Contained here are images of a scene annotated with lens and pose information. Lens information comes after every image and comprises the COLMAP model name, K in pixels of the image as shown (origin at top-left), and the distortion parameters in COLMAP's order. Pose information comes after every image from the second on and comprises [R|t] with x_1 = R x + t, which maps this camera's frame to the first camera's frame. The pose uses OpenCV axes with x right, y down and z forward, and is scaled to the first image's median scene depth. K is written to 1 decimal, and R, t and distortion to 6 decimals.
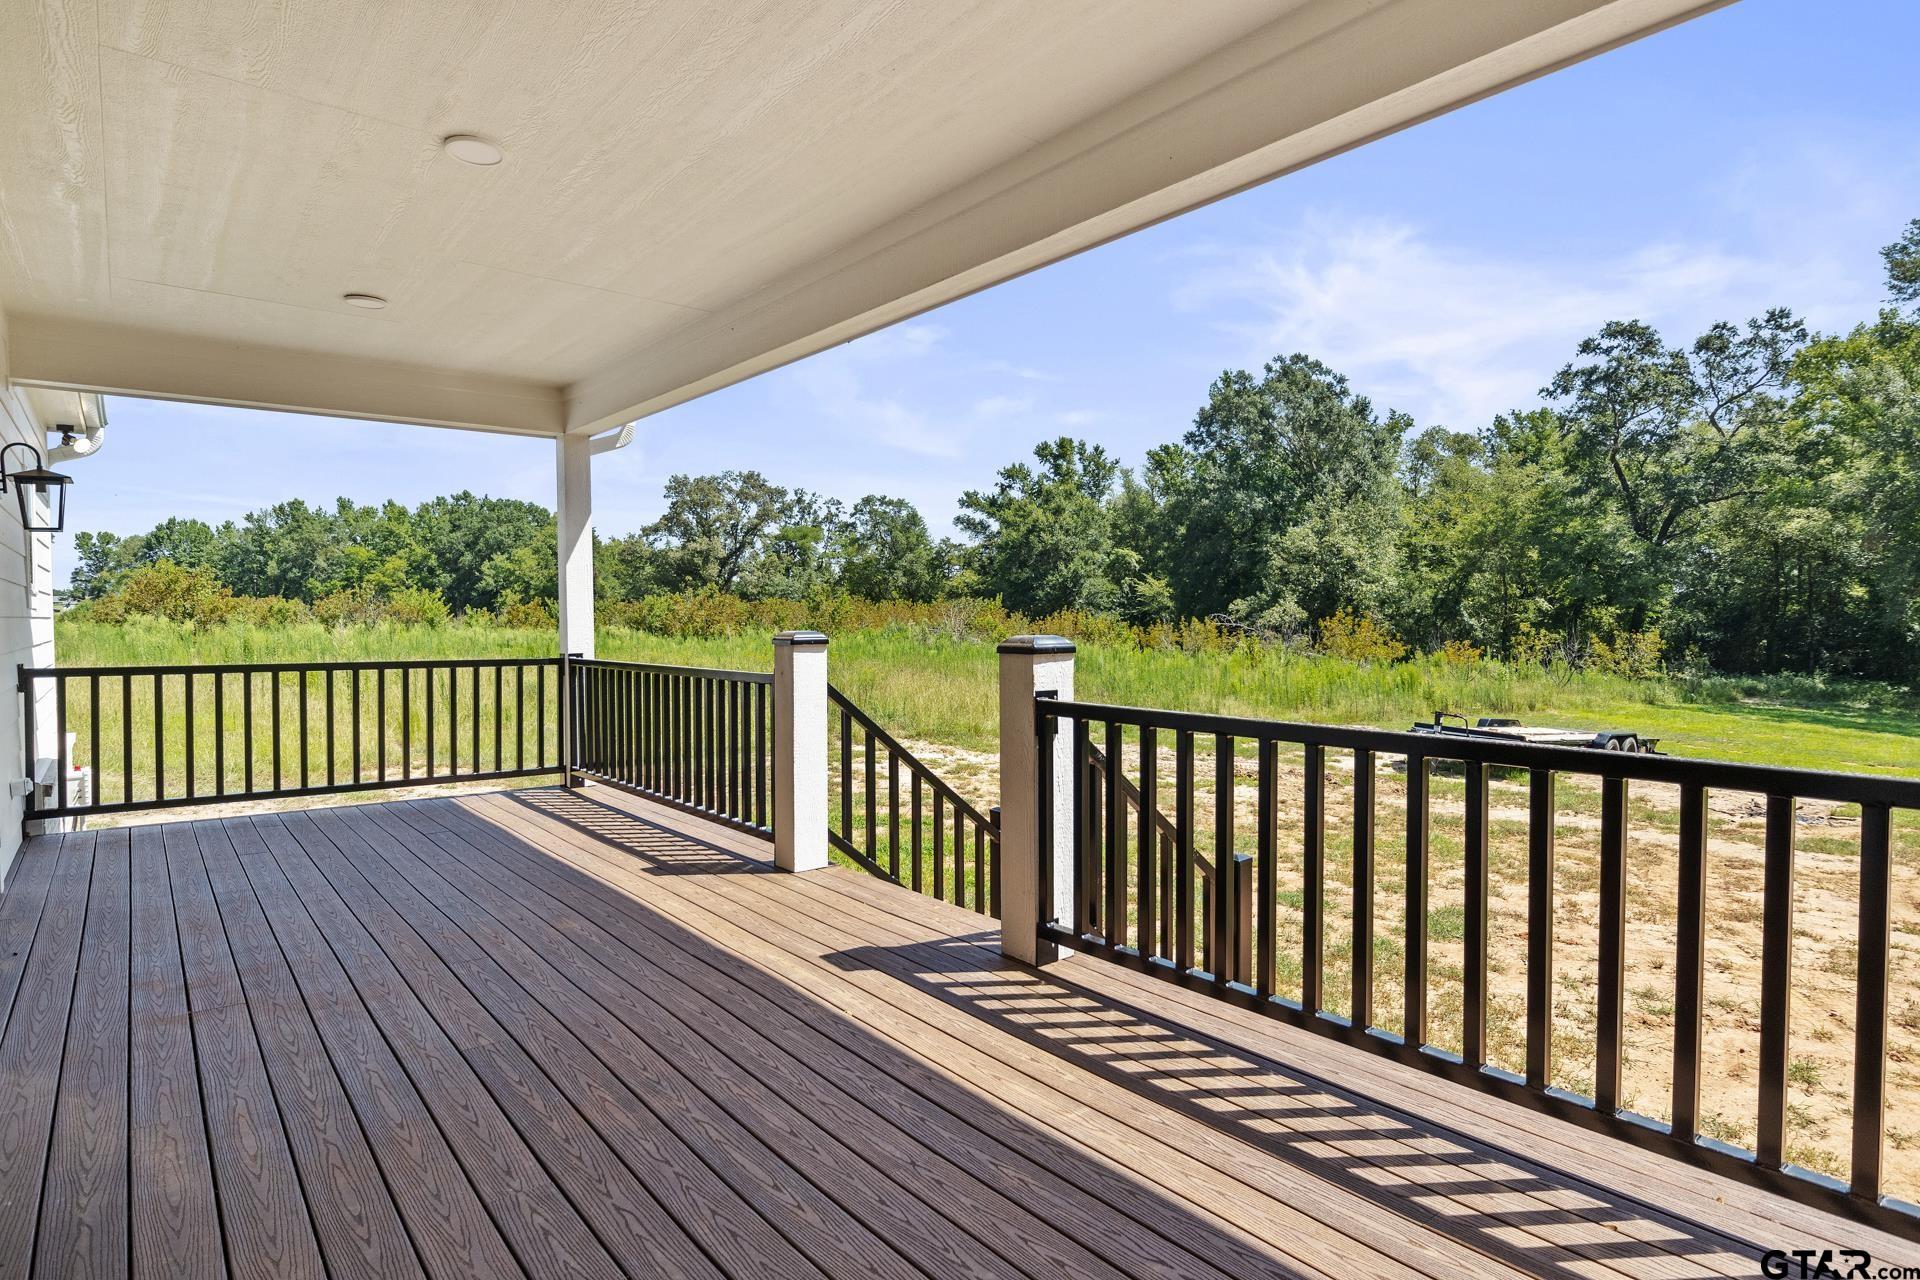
lens RADIAL K [[1008.9, 0, 953.9], [0, 1008.9, 632.8], [0, 0, 1]] dist [0.000373, -0.000318]
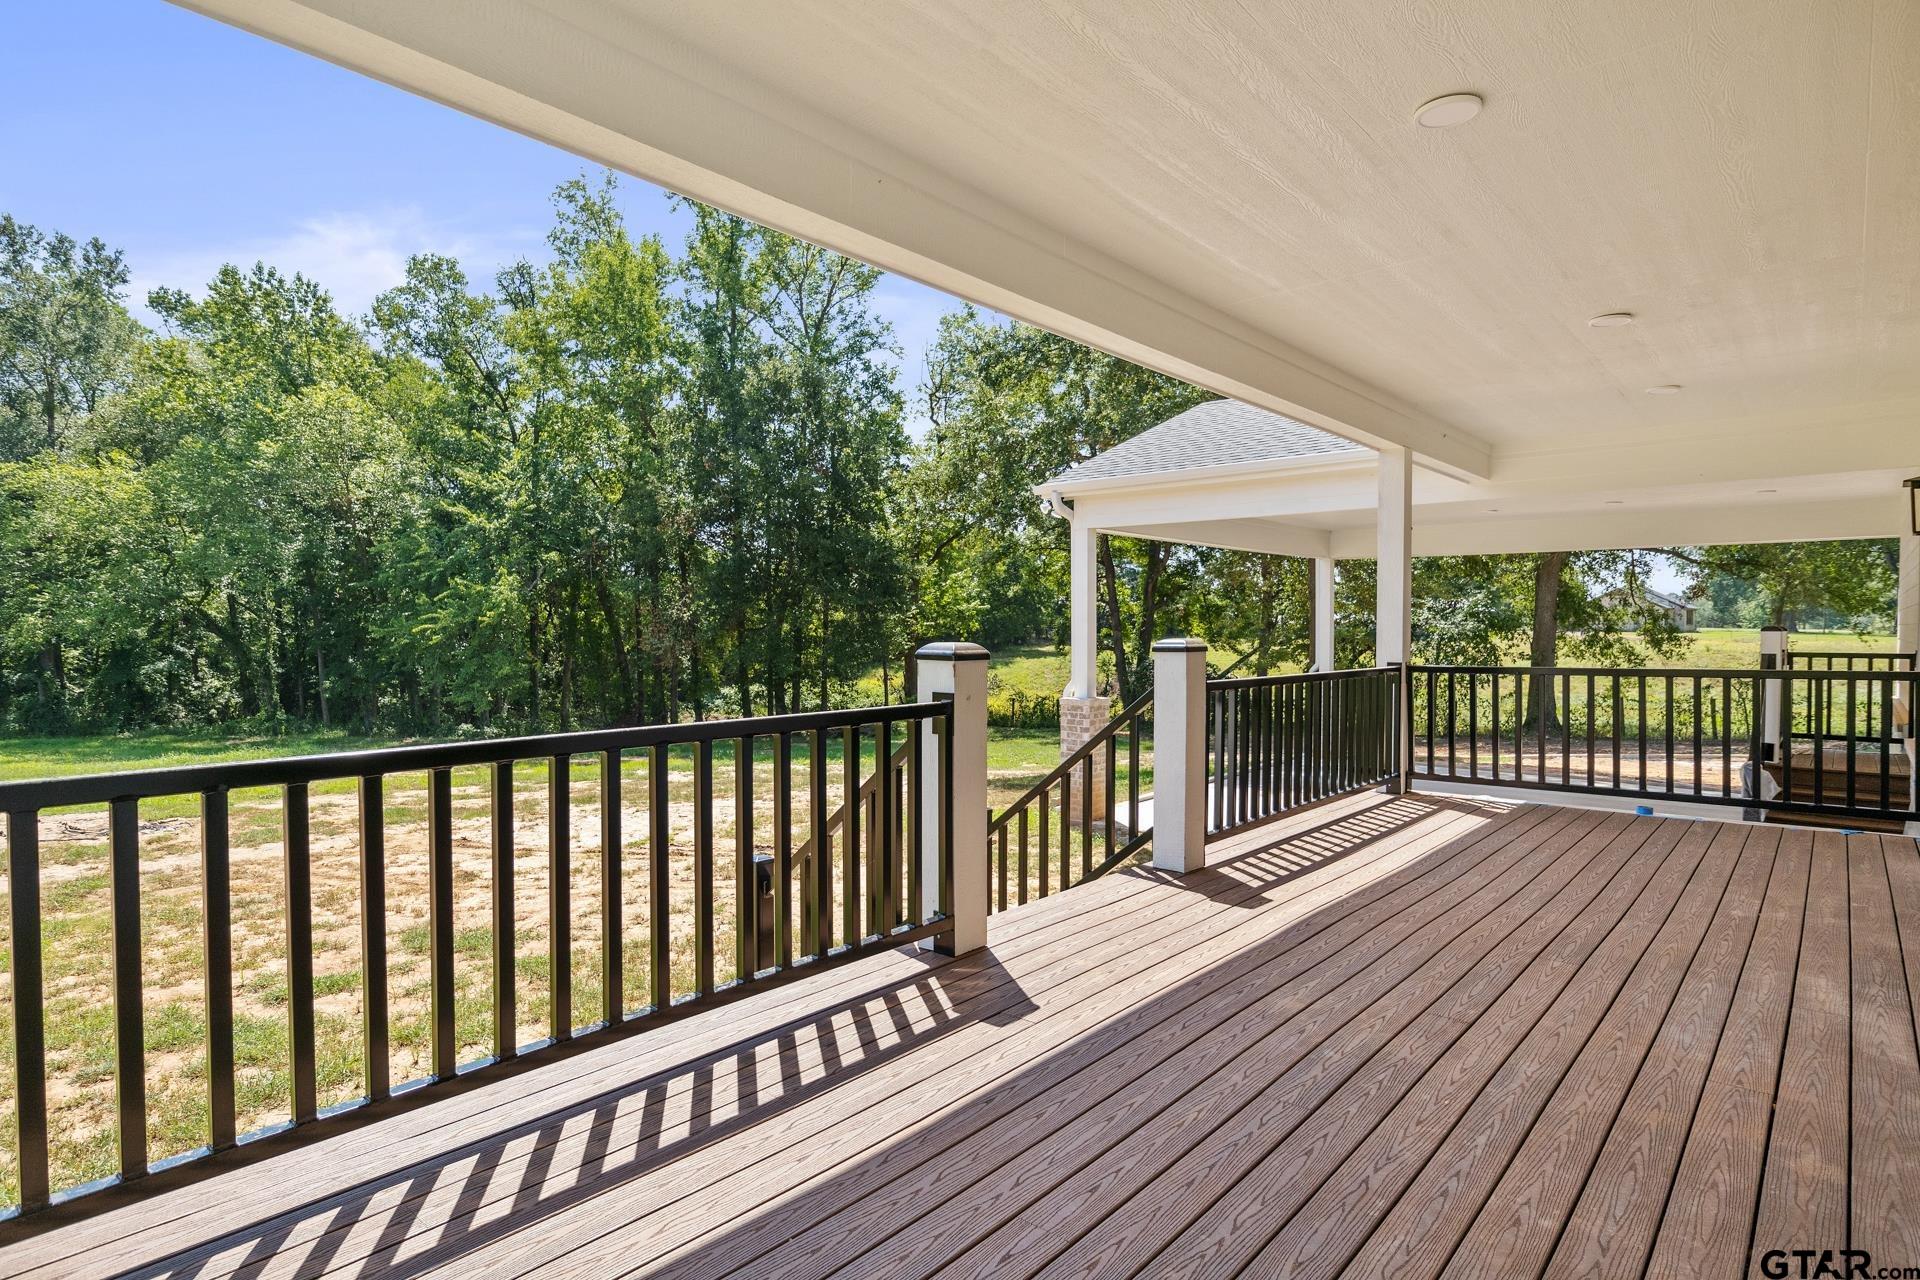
lens RADIAL K [[1008.9, 0, 953.9], [0, 1008.9, 632.8], [0, 0, 1]] dist [0.000373, -0.000318]
pose [[-0.161088, -0.002580, 0.986937, -0.967589], [0.011136, 0.999928, 0.004432, -0.012049], [-0.986877, 0.011705, -0.161047, 1.186144]]
